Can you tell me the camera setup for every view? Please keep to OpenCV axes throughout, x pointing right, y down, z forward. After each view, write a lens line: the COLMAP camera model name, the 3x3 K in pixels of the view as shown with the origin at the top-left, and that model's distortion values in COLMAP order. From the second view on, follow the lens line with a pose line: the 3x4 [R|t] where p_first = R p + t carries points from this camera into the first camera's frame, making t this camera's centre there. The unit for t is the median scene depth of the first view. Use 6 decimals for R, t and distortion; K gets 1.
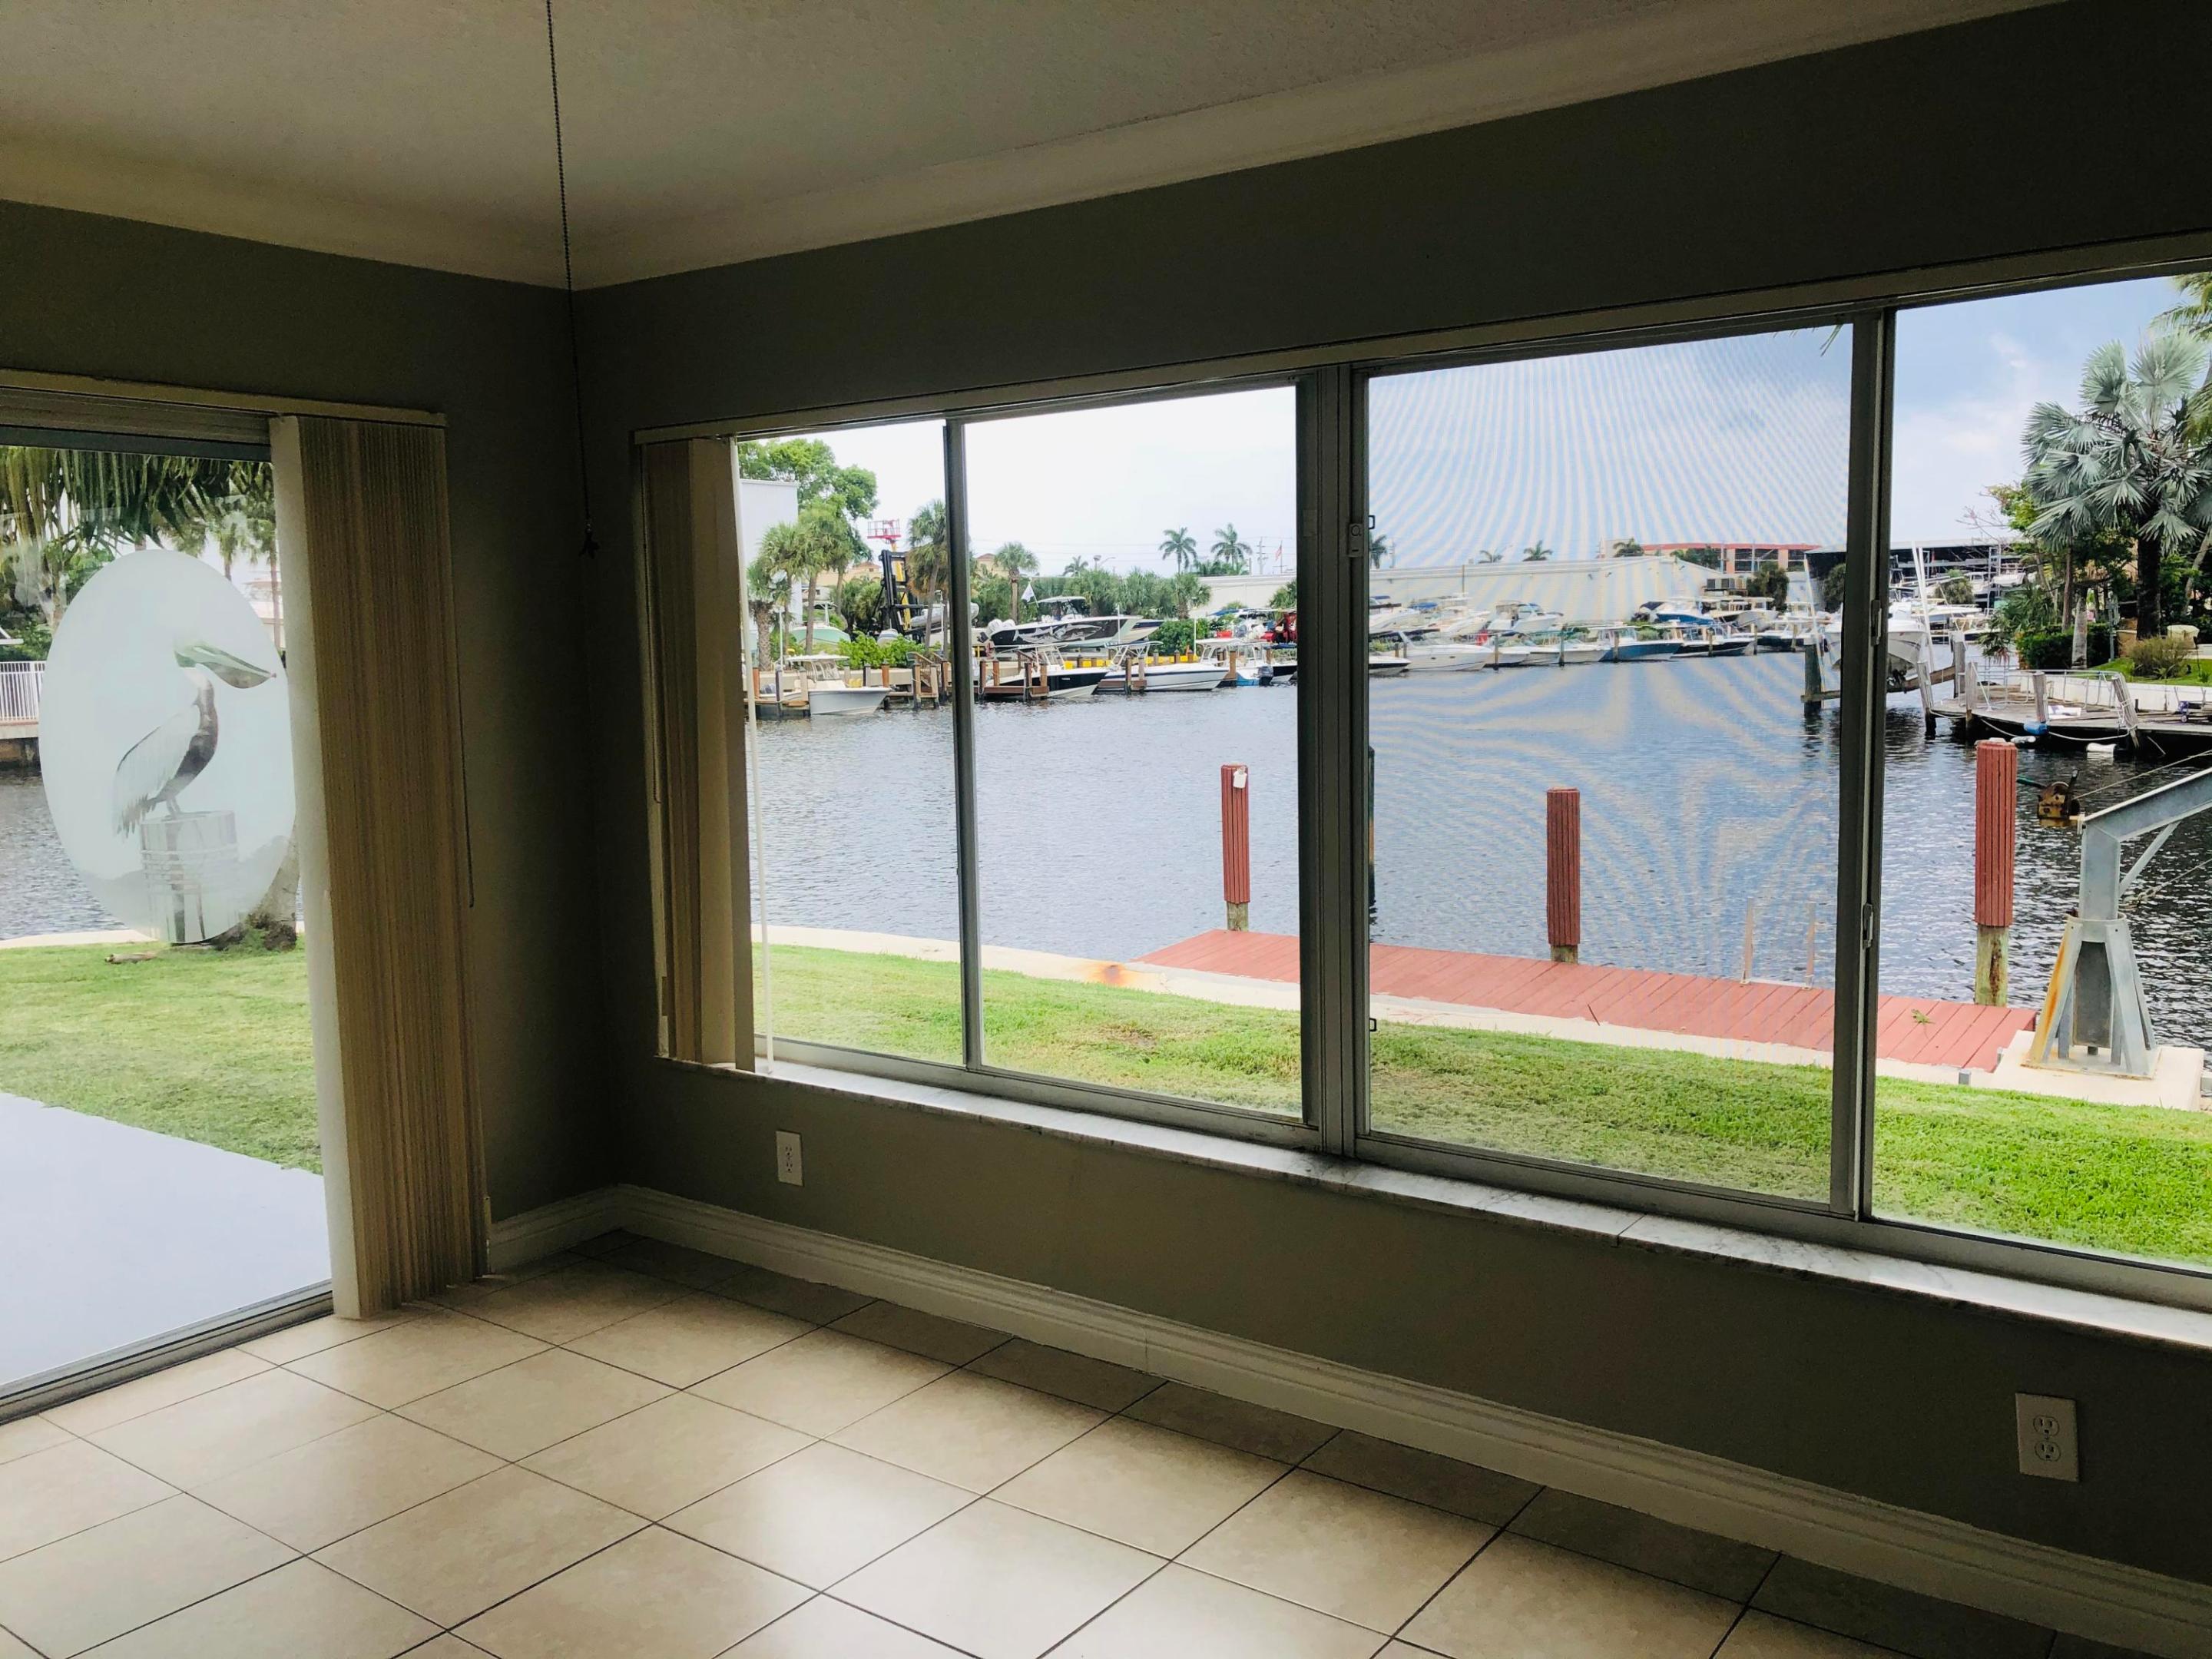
lens RADIAL K [[1781.5, 0, 1130.7], [0, 1781.5, 829.2], [0, 0, 1]] dist [0.065515, -0.066206]
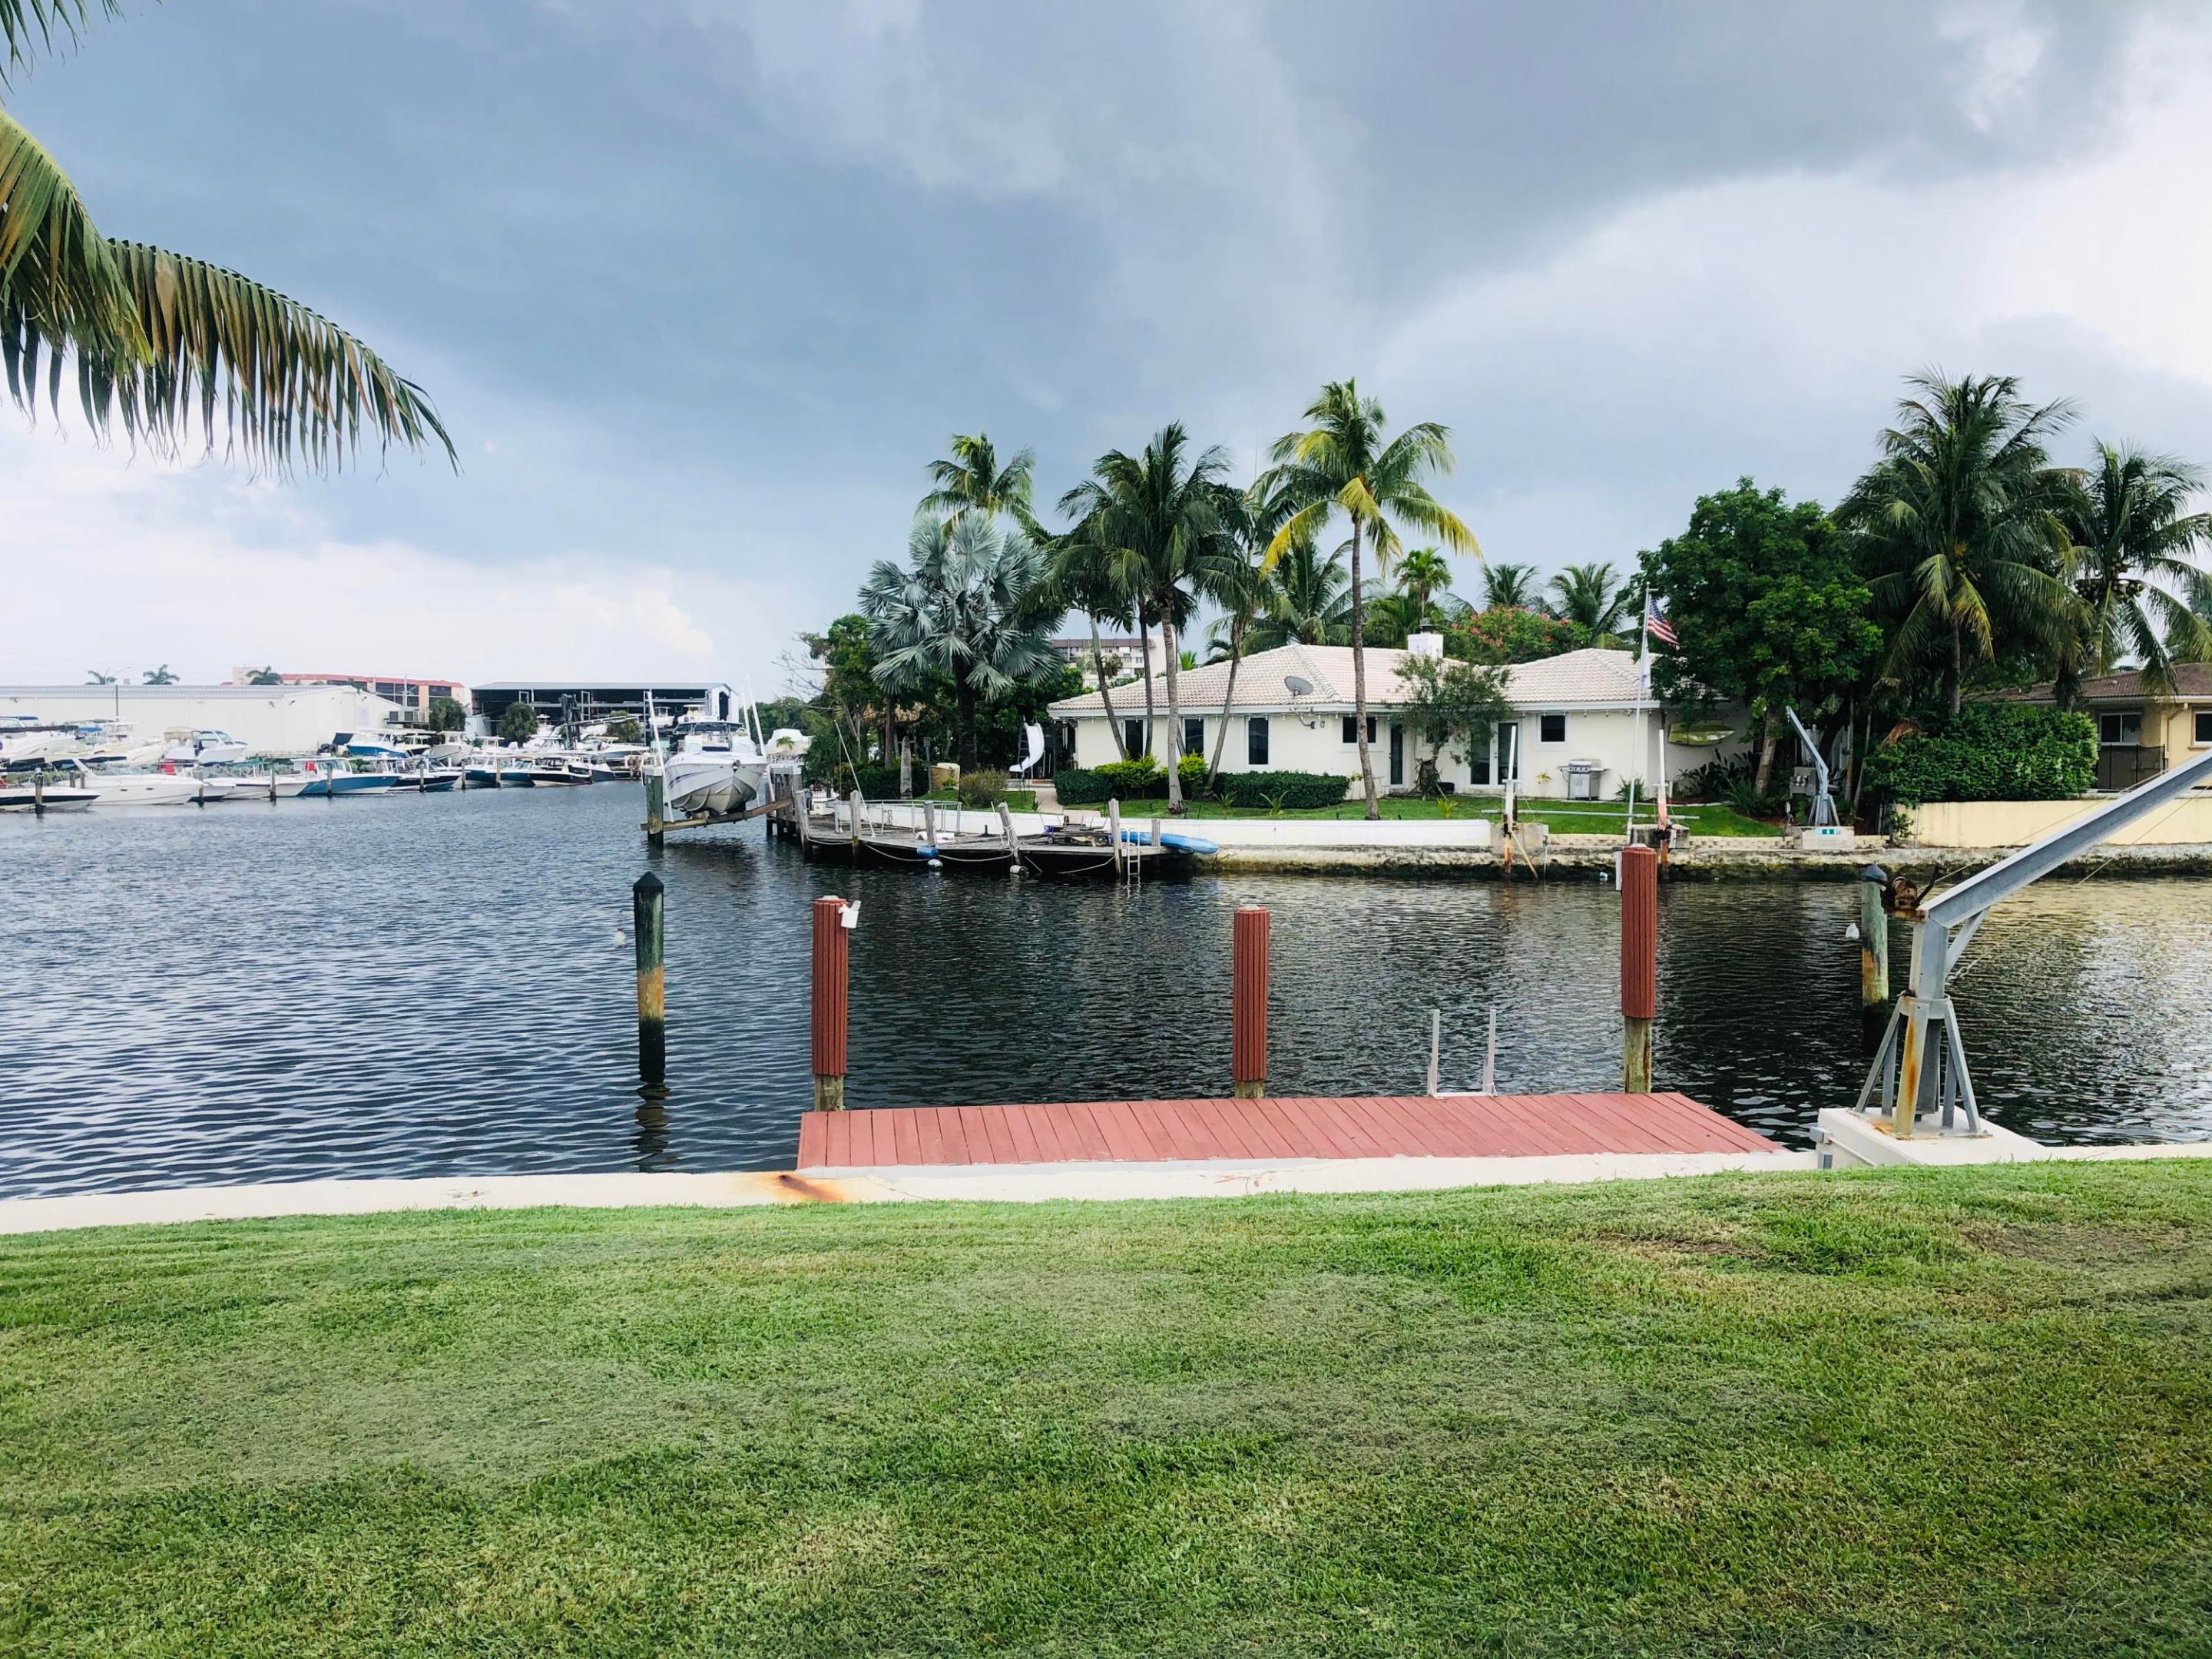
lens RADIAL K [[1790.6, 0, 1119.5], [0, 1790.6, 833.8], [0, 0, 1]] dist [0.018246, 0.006951]
pose [[0.744936, -0.013420, 0.667001, -0.069207], [0.062200, 0.996840, -0.049412, -0.003018], [-0.664231, 0.078296, 0.743416, 0.055310]]
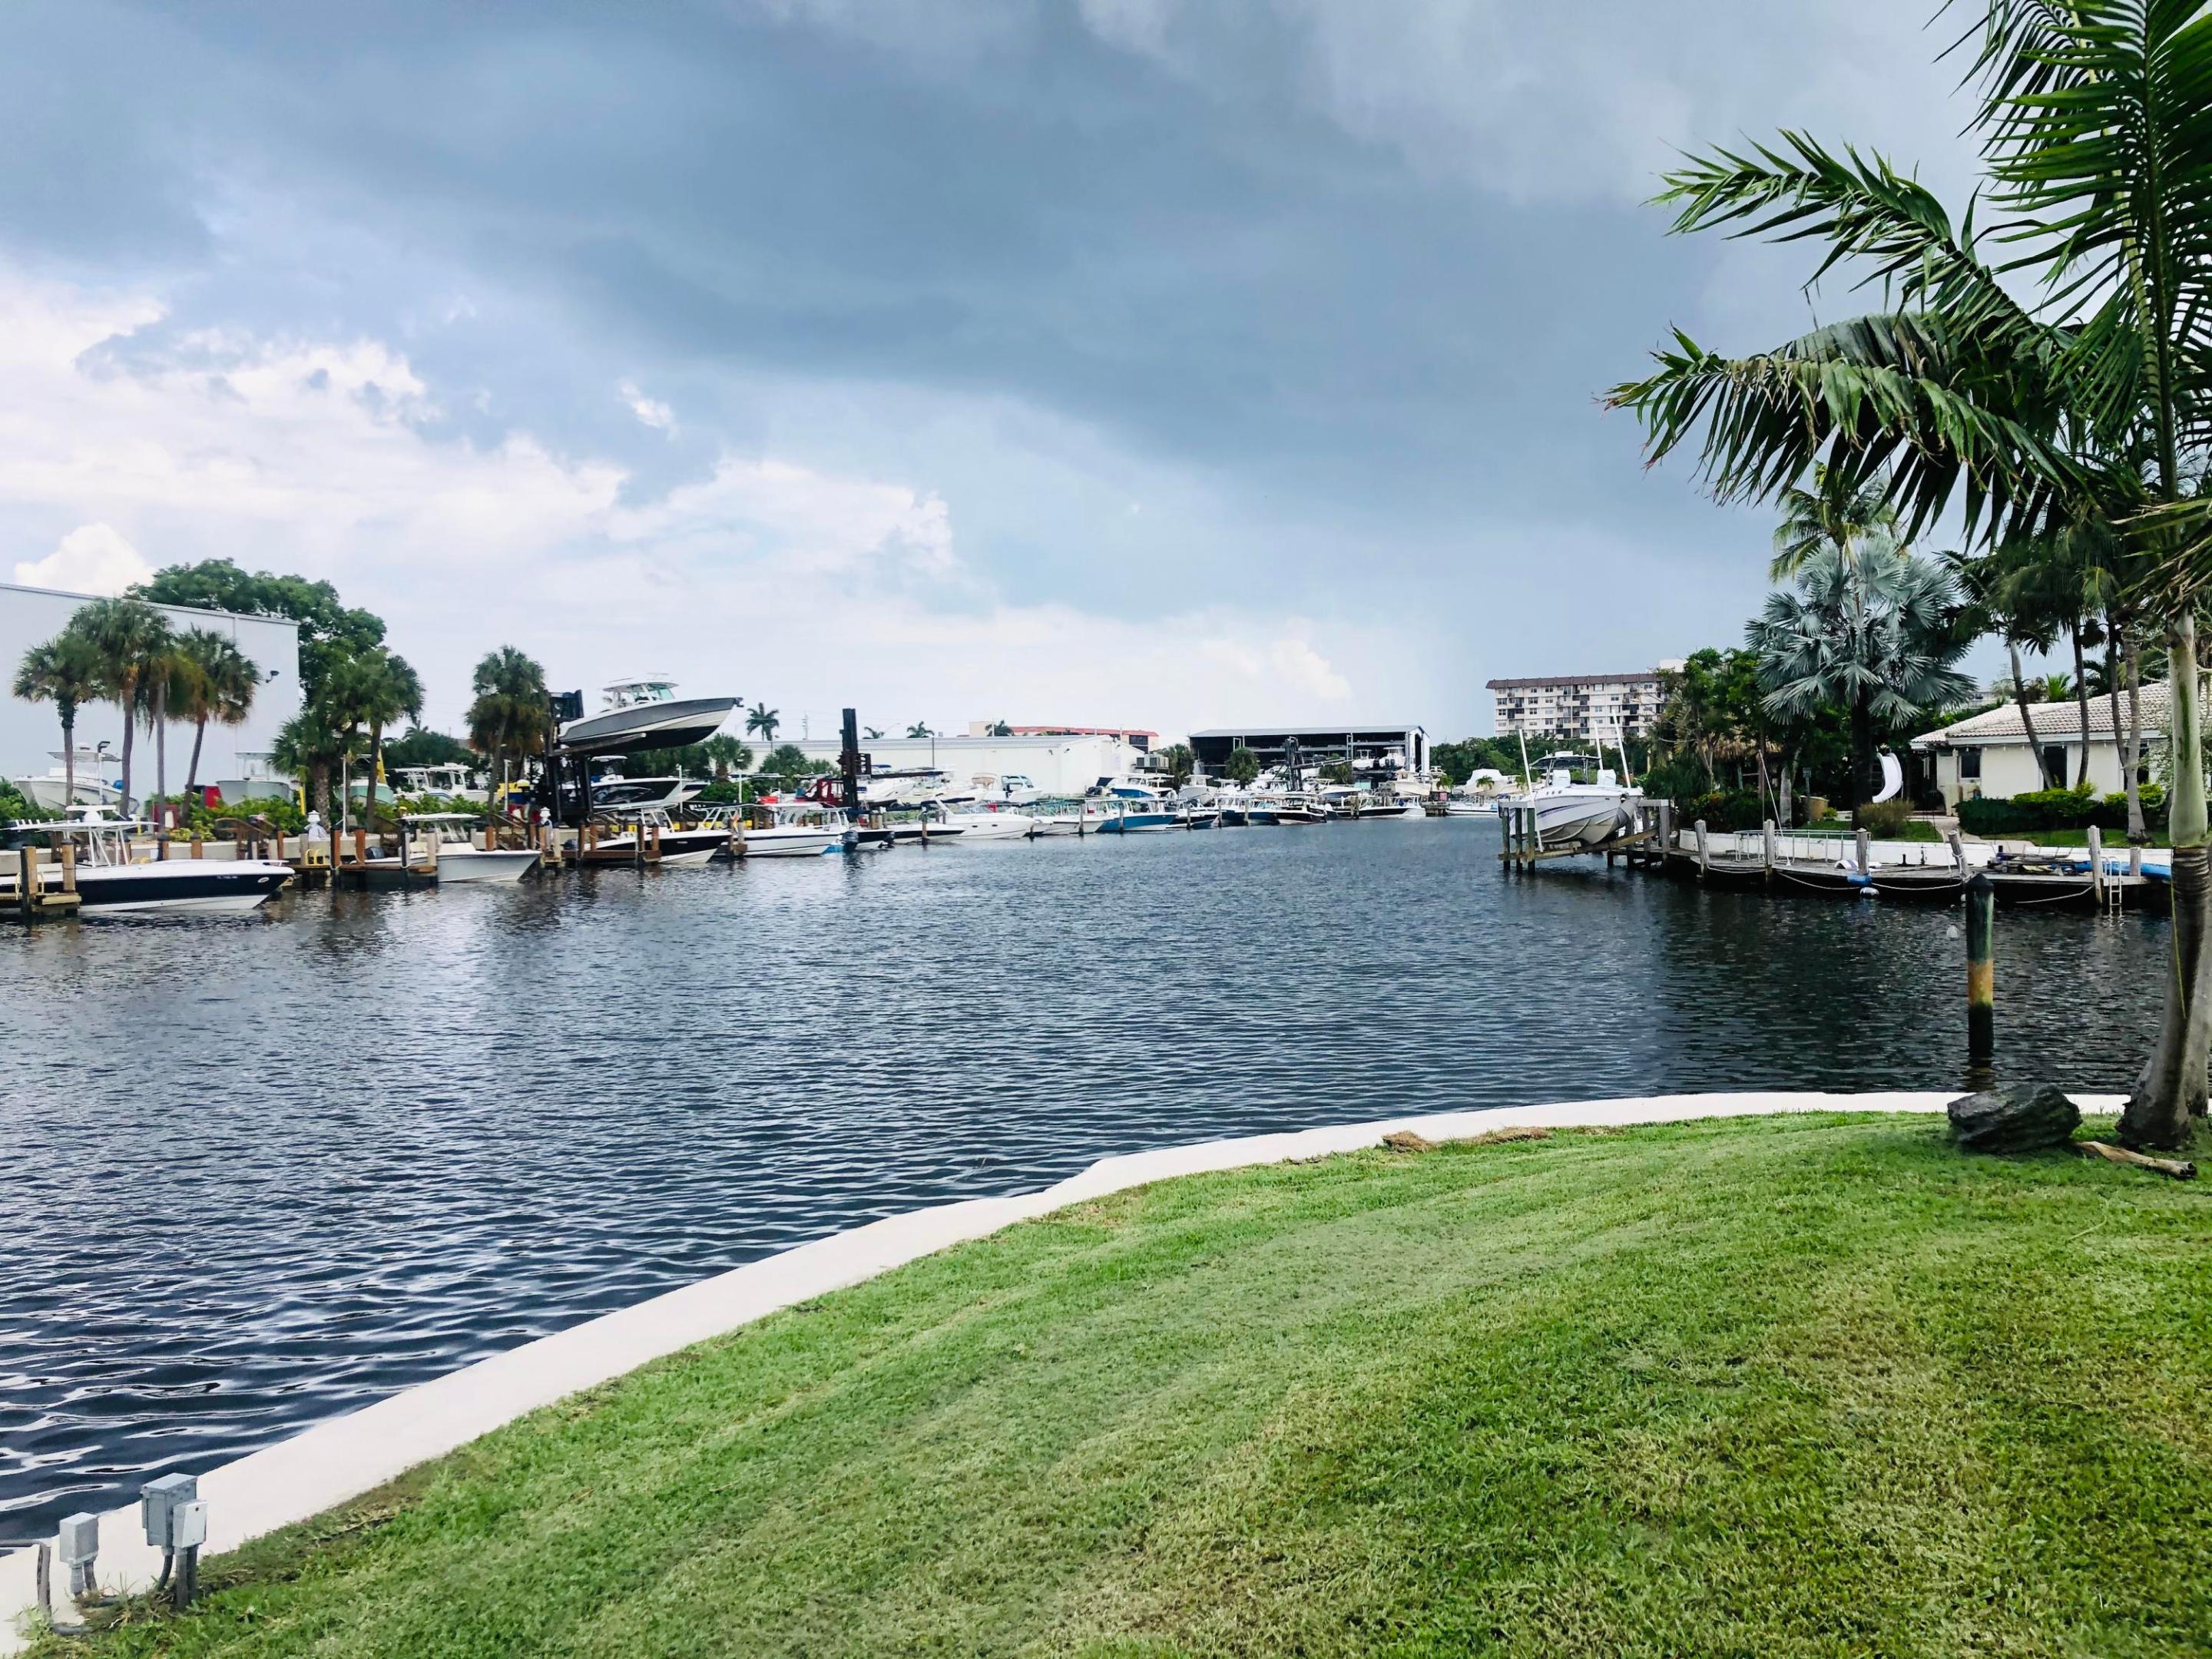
lens RADIAL K [[1784.2, 0, 1106.0], [0, 1784.2, 829.5], [0, 0, 1]] dist [0.064866, -0.007010]
pose [[0.932909, 0.004262, 0.360088, -0.163254], [0.031219, 0.995208, -0.092661, 0.000636], [-0.358758, 0.097685, 0.928305, 0.068579]]
